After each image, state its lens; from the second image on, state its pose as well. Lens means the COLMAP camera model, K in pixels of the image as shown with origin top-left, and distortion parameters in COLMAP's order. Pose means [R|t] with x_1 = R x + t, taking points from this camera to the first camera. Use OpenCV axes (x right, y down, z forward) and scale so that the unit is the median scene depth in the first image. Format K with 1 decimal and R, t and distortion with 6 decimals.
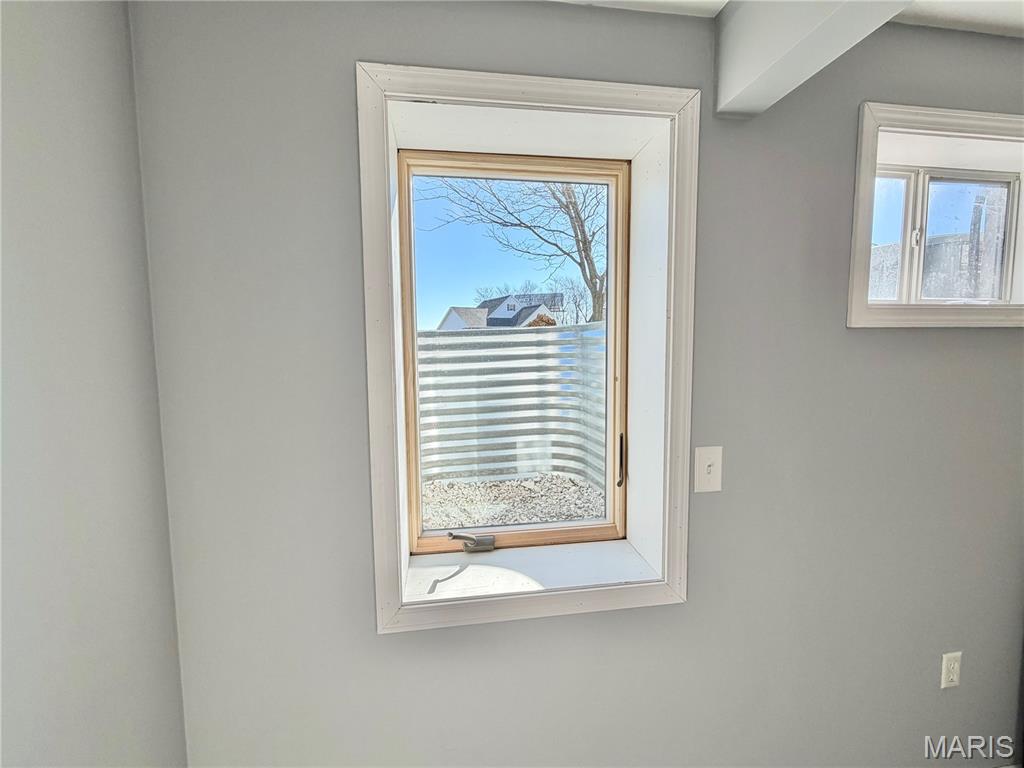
lens RADIAL K [[443.0, 0, 512.9], [0, 443.0, 382.0], [0, 0, 1]] dist [-0.001561, 0.000476]
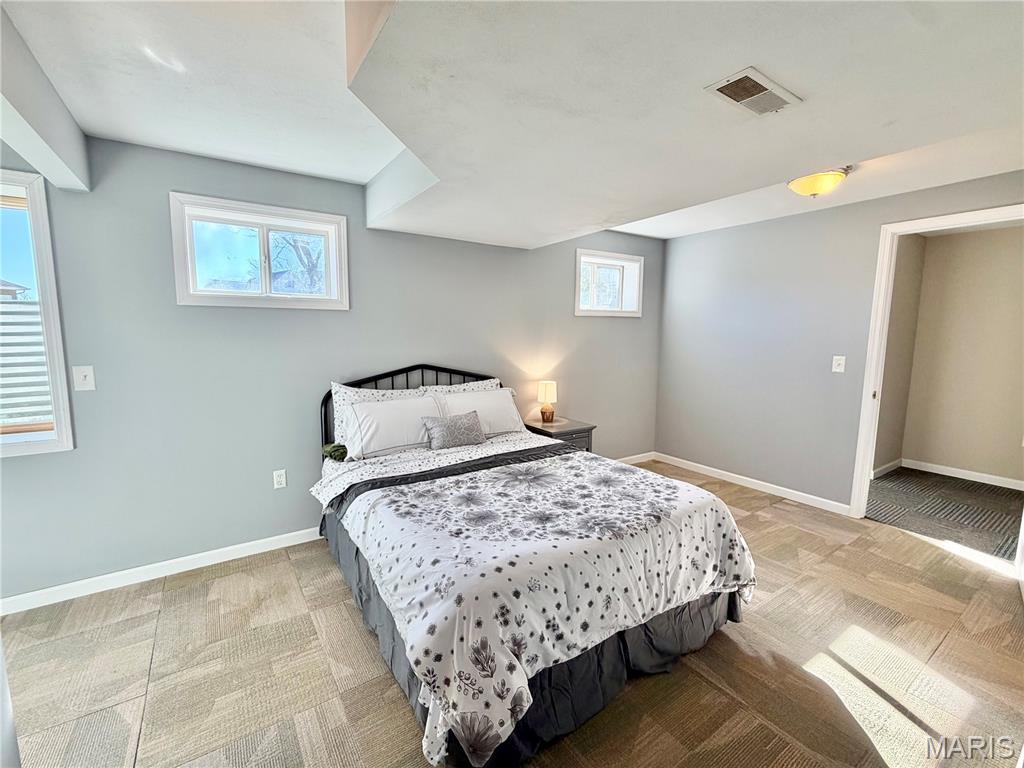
lens RADIAL K [[443.0, 0, 512.9], [0, 443.0, 382.0], [0, 0, 1]] dist [-0.001561, 0.000476]
pose [[0.877835, -0.043735, 0.476962, 1.129539], [0.029114, 0.998853, 0.038008, 0.191731], [-0.478077, -0.019478, 0.878102, -1.497741]]
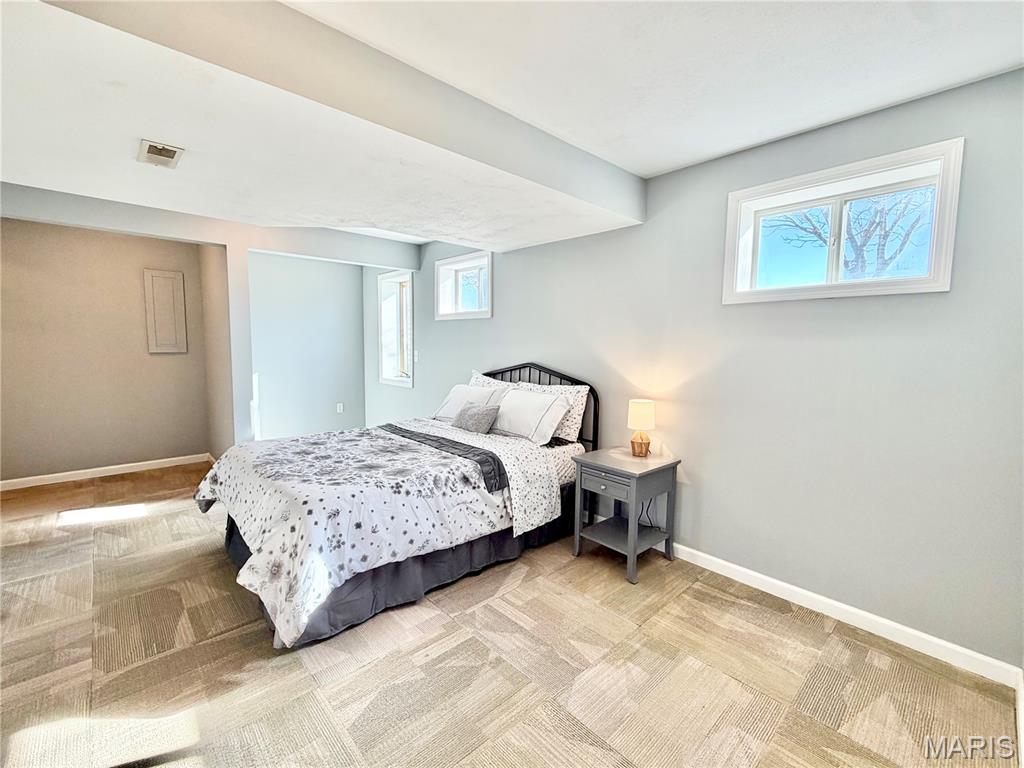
lens RADIAL K [[443.0, 0, 512.9], [0, 443.0, 382.0], [0, 0, 1]] dist [-0.001561, 0.000476]
pose [[0.603907, 0.084117, -0.792604, 4.204399], [-0.086443, 0.995462, 0.039782, 0.189892], [0.792354, 0.044490, 0.608438, -0.764151]]
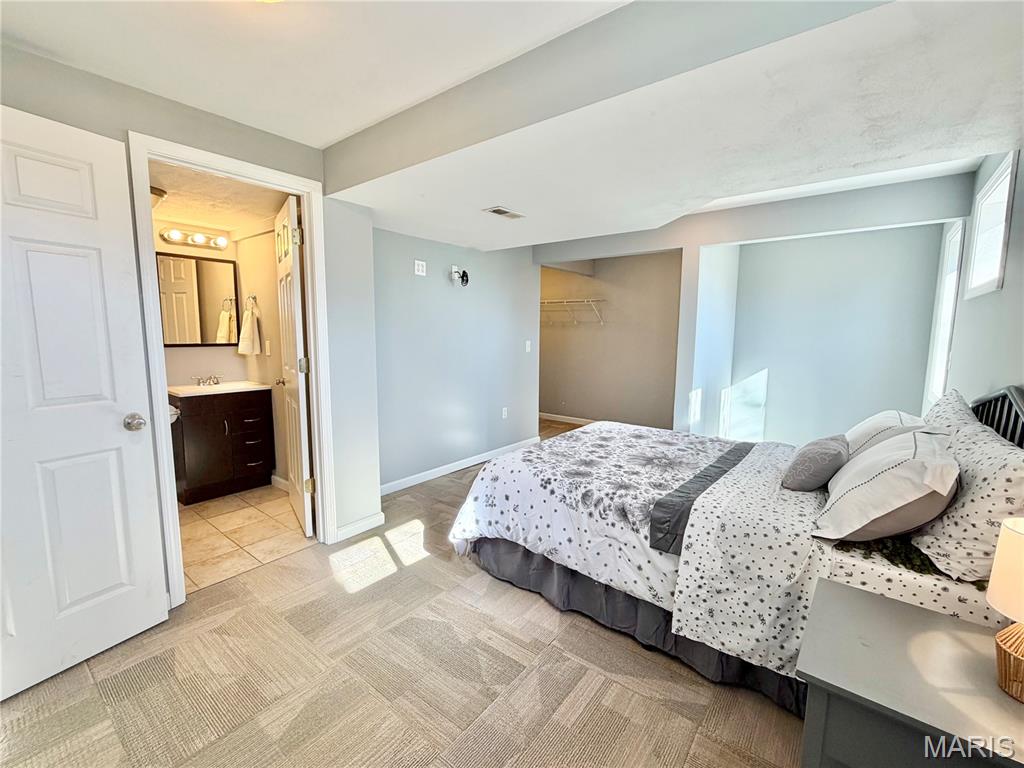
lens RADIAL K [[443.0, 0, 512.9], [0, 443.0, 382.0], [0, 0, 1]] dist [-0.001561, 0.000476]
pose [[-0.695034, 0.087021, -0.713691, 3.895087], [-0.065503, 0.980856, 0.183387, 0.014255], [0.715987, 0.174210, -0.676028, 0.938244]]
